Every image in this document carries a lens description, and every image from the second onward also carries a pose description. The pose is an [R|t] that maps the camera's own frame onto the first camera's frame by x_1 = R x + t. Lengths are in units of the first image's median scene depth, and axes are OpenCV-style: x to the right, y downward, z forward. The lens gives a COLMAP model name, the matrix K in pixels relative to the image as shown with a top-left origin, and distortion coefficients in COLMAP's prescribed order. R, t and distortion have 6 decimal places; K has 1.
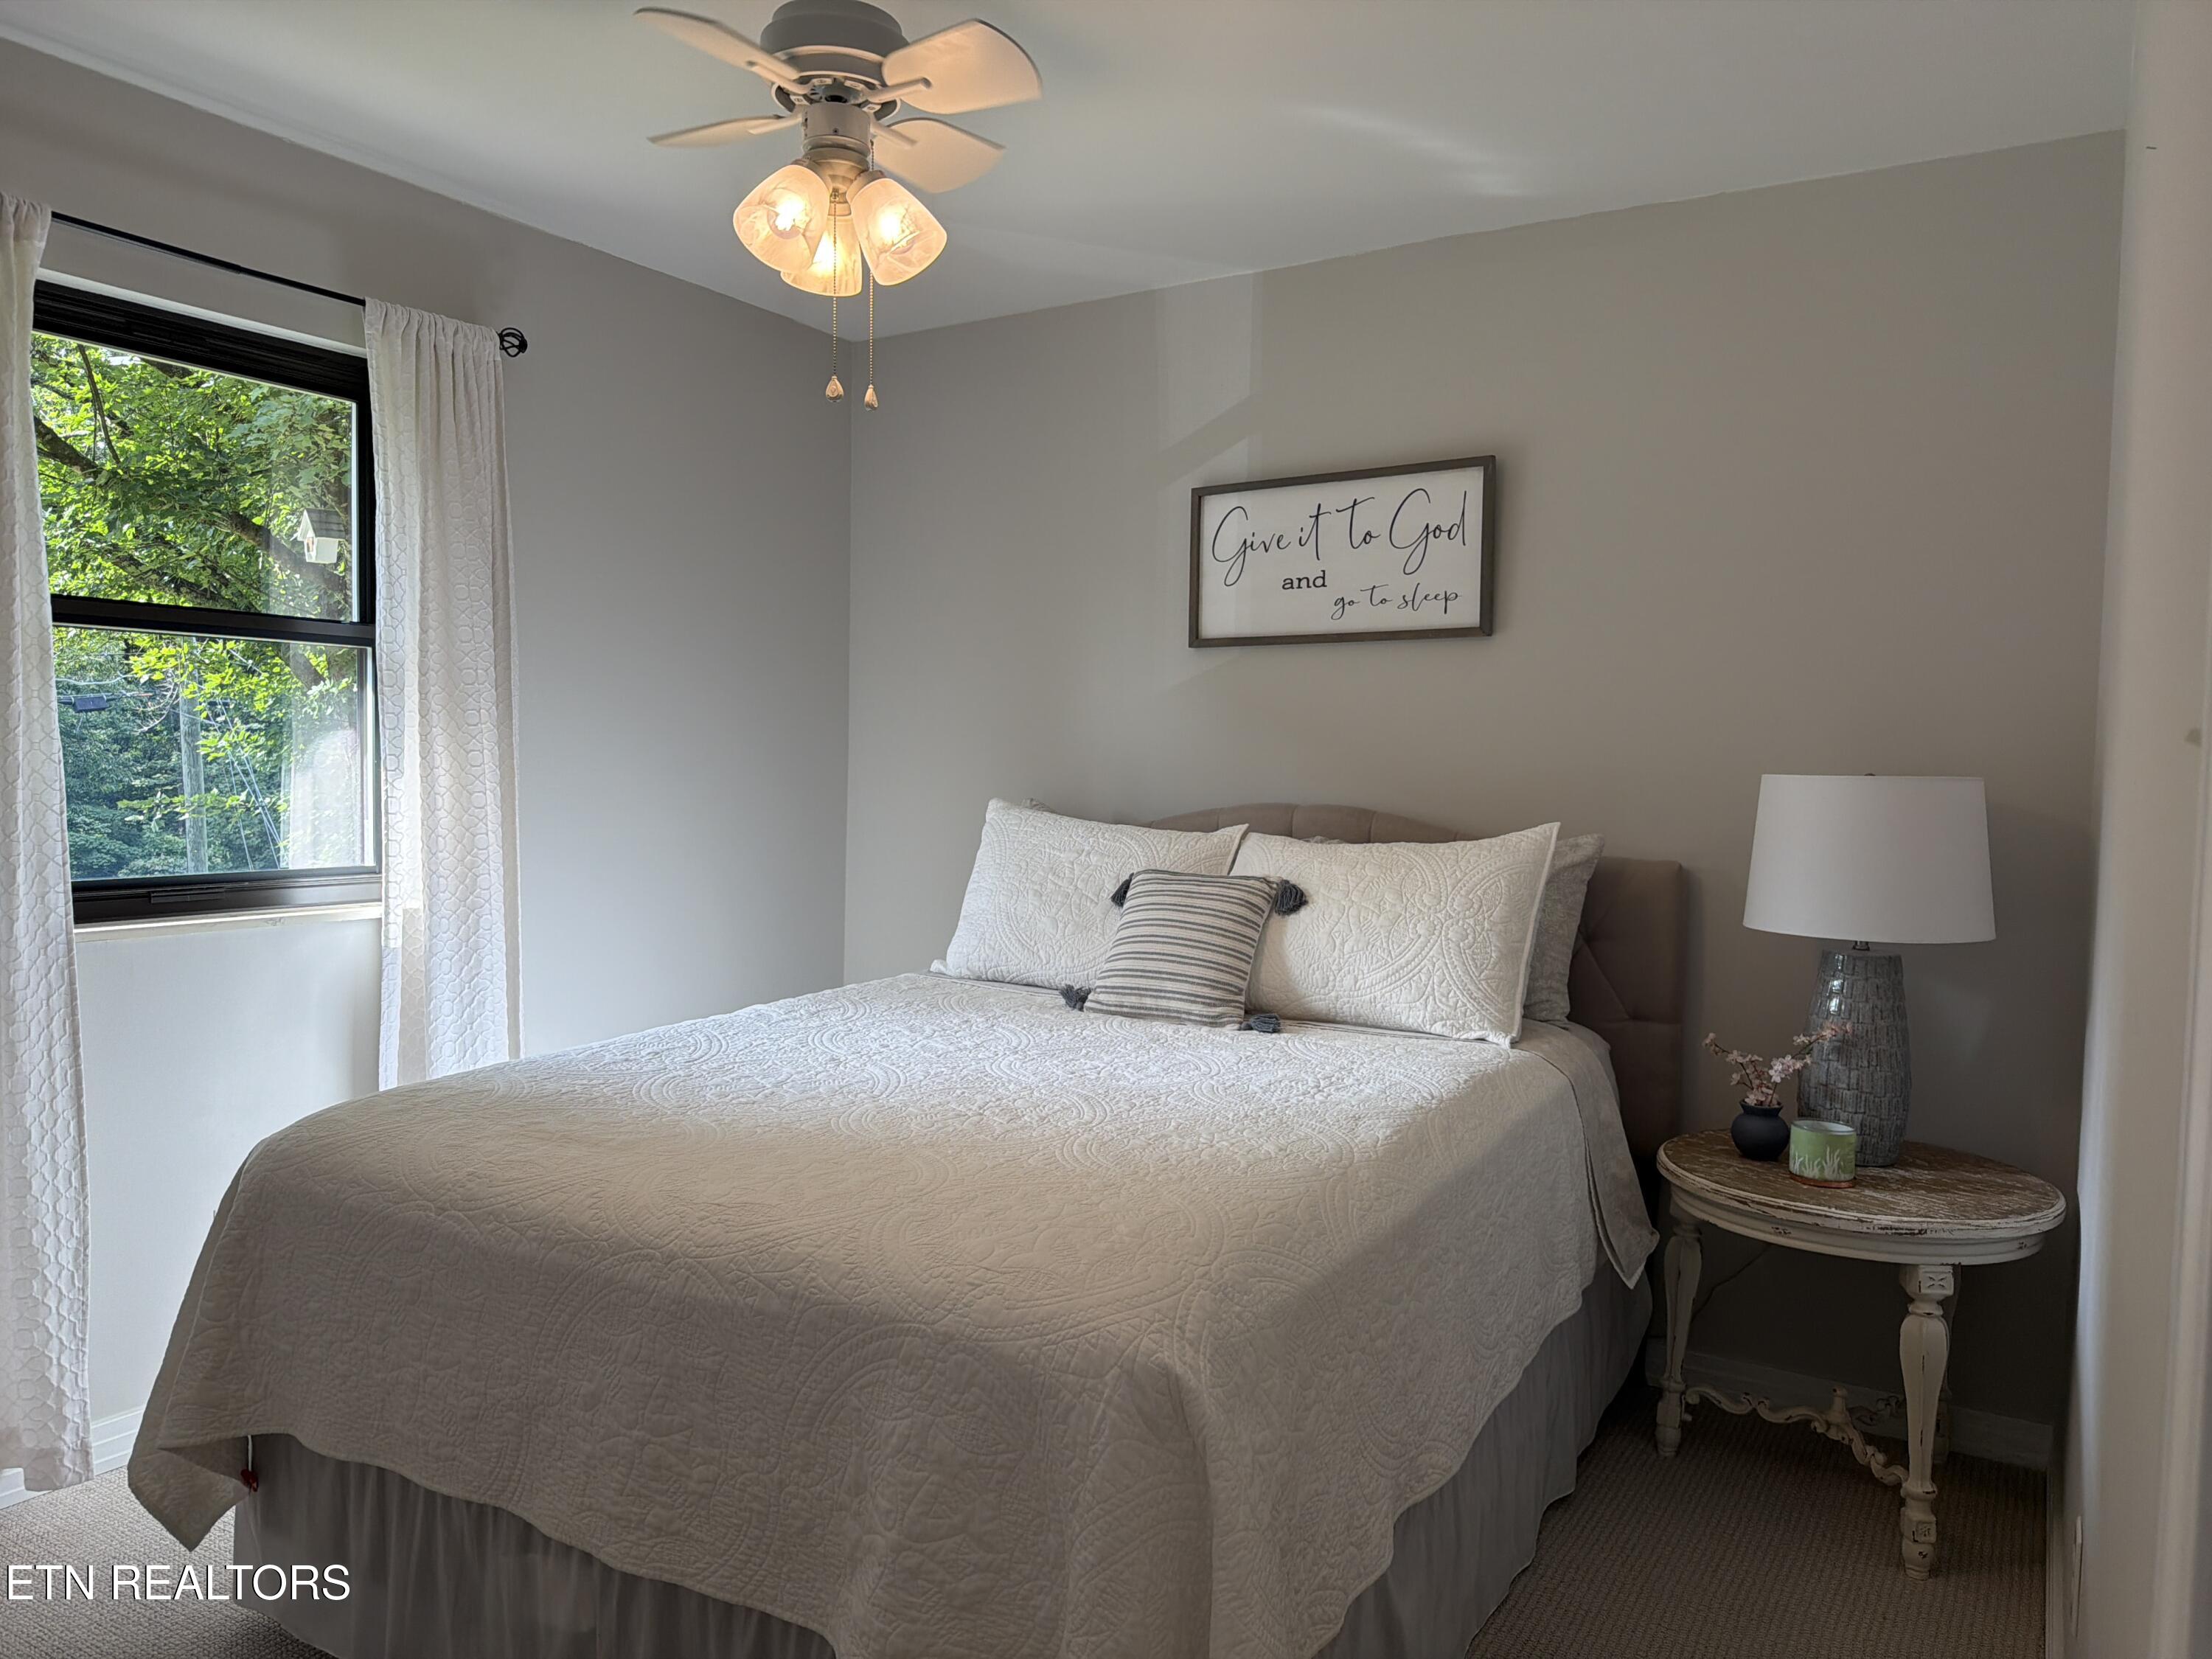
lens RADIAL K [[1537.5, 0, 1091.7], [0, 1537.5, 838.6], [0, 0, 1]] dist [0.095401, -0.129333]
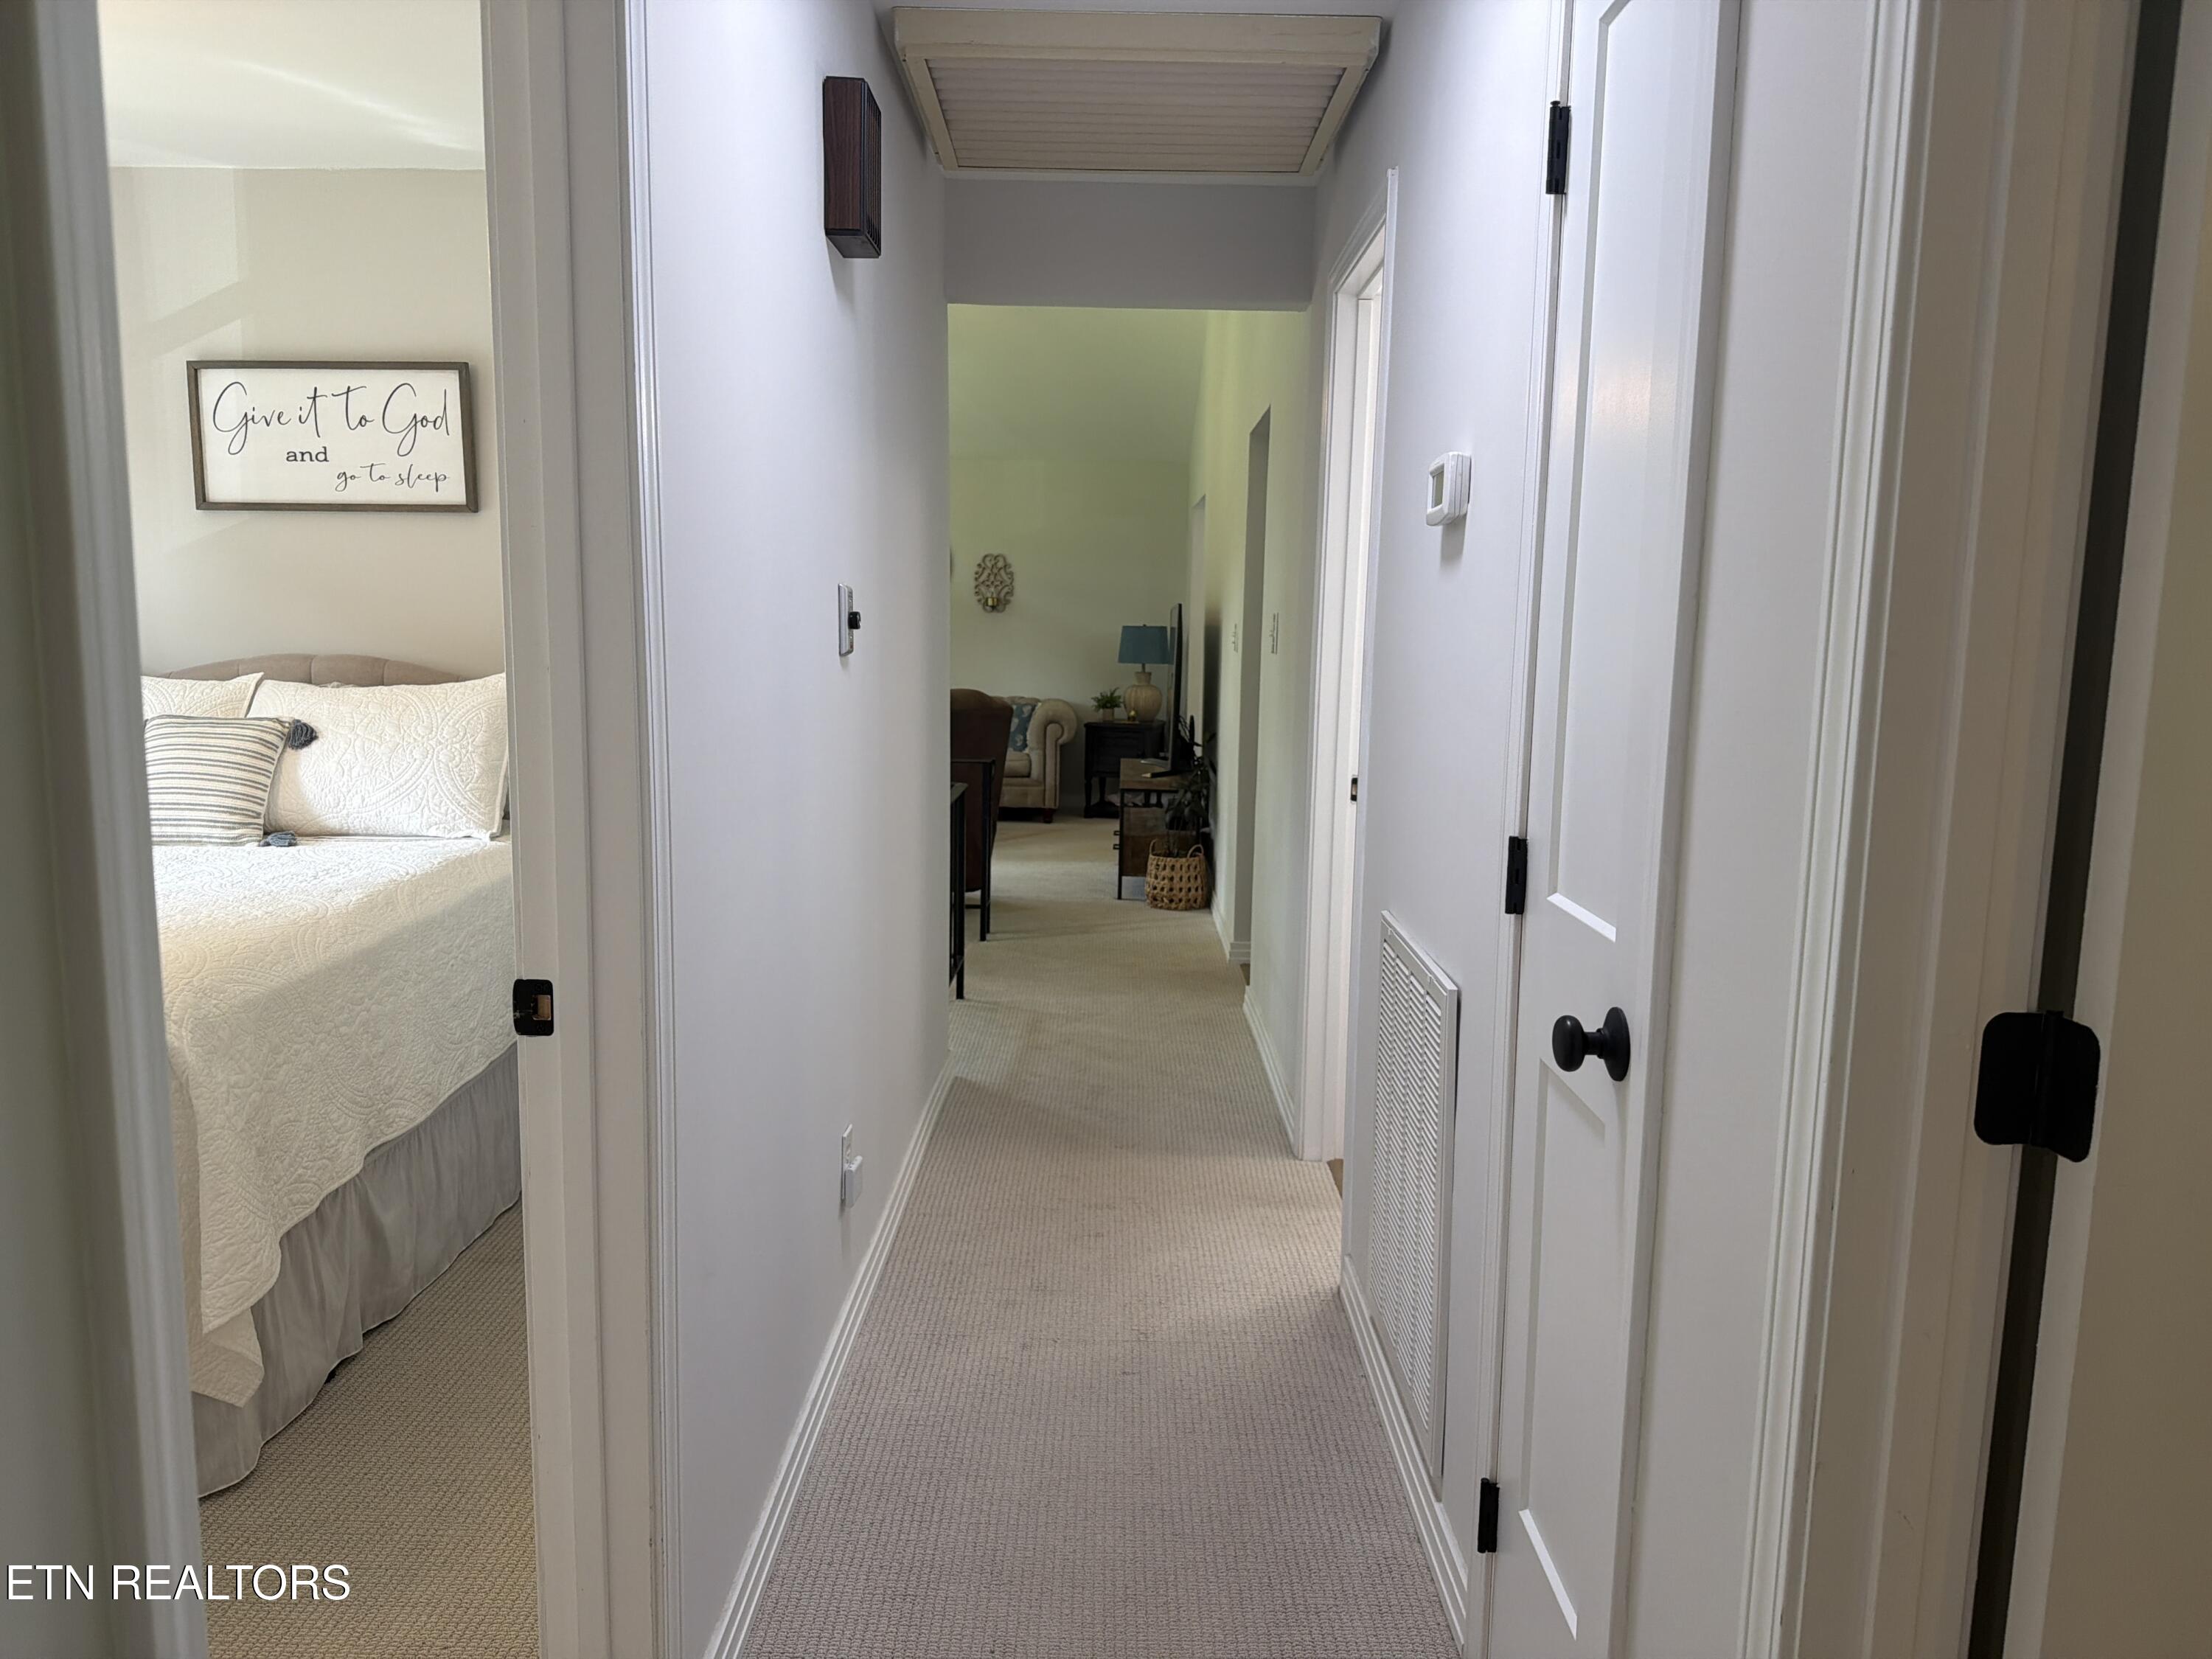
lens RADIAL K [[1568.5, 0, 1103.9], [0, 1568.5, 838.1], [0, 0, 1]] dist [0.003332, -0.004127]
pose [[0.856110, -0.073773, 0.511500, 0.034034], [0.025111, 0.994528, 0.101410, 0.011062], [-0.516183, -0.073973, 0.853278, -0.348000]]
